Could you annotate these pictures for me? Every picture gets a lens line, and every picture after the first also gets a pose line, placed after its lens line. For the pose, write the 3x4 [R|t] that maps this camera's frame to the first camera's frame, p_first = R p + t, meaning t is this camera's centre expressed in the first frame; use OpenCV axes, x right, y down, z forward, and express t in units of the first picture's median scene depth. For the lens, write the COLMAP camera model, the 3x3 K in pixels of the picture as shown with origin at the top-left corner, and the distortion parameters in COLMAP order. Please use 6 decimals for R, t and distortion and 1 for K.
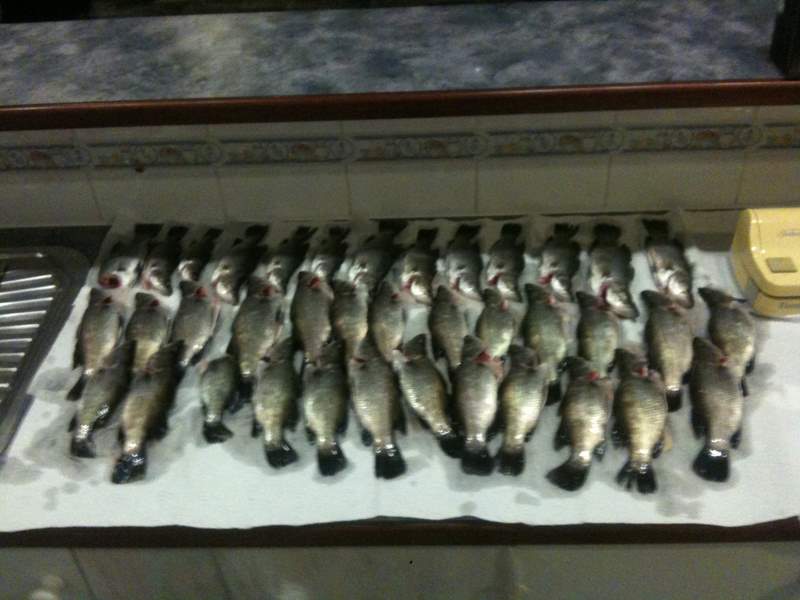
lens RADIAL K [[730.1, 0, 401.1], [0, 730.1, 280.0], [0, 0, 1]] dist [0.011946, 0.003642]
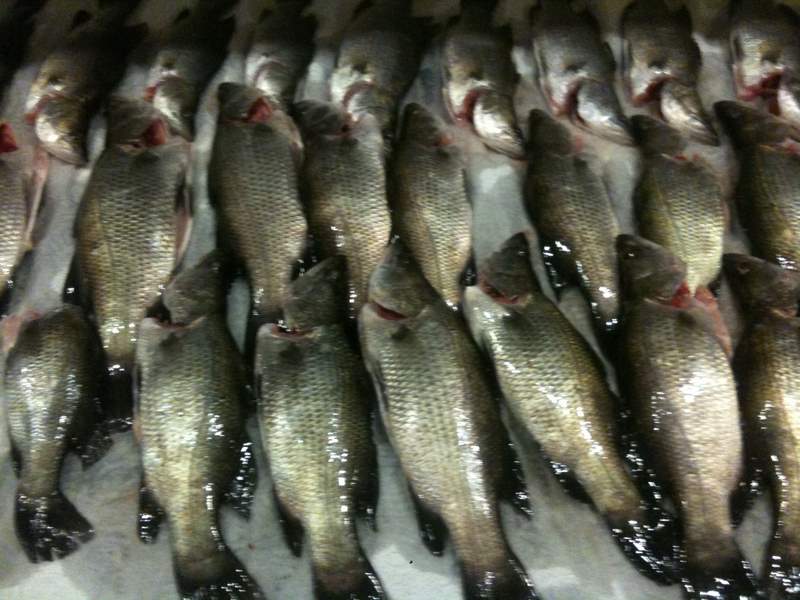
lens RADIAL K [[930.4, 0, 450.3], [0, 930.4, 300.4], [0, 0, 1]] dist [-0.001056, -0.046972]
pose [[0.994160, -0.049796, 0.095743, -0.063854], [0.023601, 0.966025, 0.257370, -0.029808], [-0.105306, -0.253608, 0.961558, 0.429141]]
